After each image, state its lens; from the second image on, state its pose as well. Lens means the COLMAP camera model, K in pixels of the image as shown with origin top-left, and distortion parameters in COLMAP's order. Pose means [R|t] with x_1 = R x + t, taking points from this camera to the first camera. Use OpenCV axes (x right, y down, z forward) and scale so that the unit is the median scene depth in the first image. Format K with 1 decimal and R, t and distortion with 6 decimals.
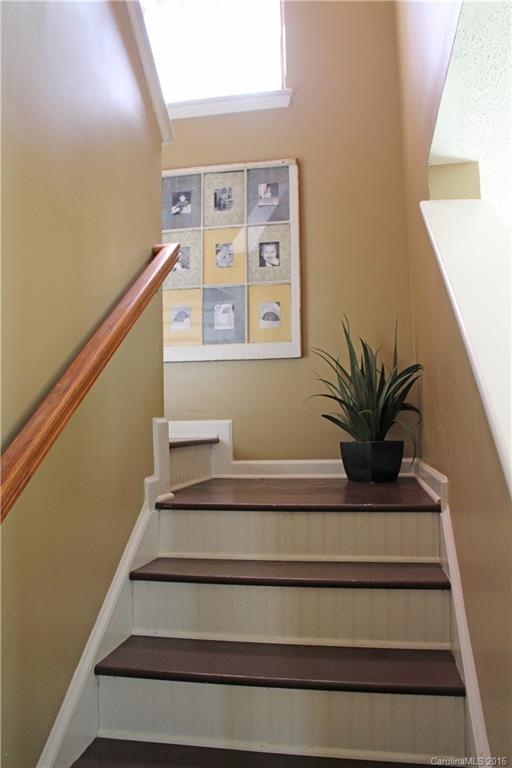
lens RADIAL K [[633.2, 0, 256.5], [0, 633.2, 386.0], [0, 0, 1]] dist [-0.150703, 0.111965]
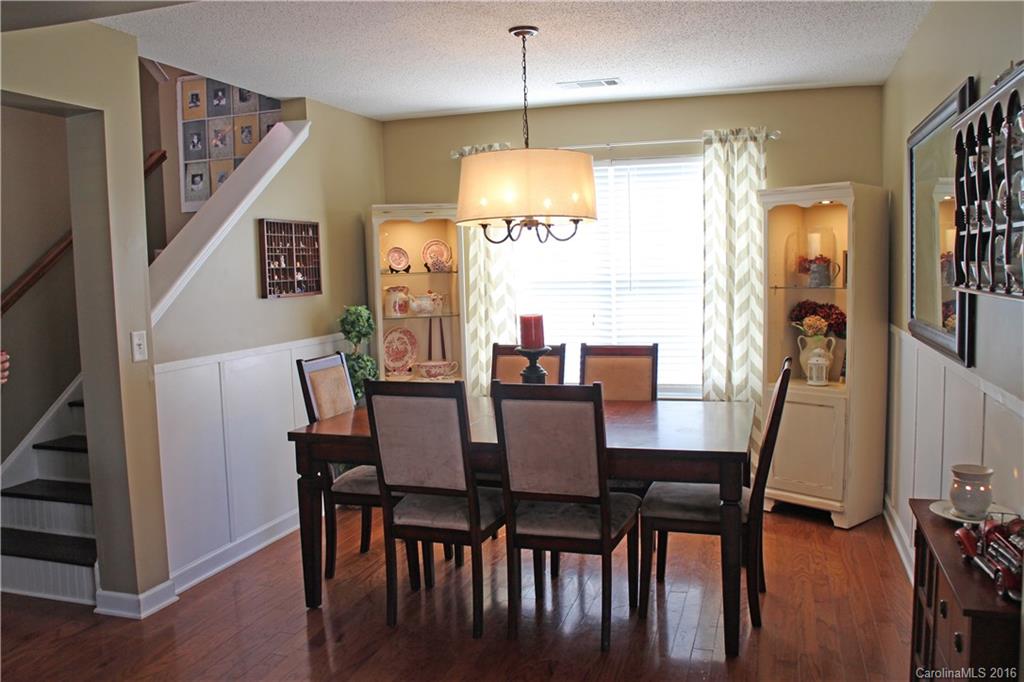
lens RADIAL K [[844.2, 0, 511.6], [0, 844.2, 339.6], [0, 0, 1]] dist [-0.150703, 0.111965]
pose [[0.992394, 0.010815, -0.122624, 0.770918], [0.006871, 0.989713, 0.142903, -0.011124], [0.122908, -0.142659, 0.982111, -0.823164]]
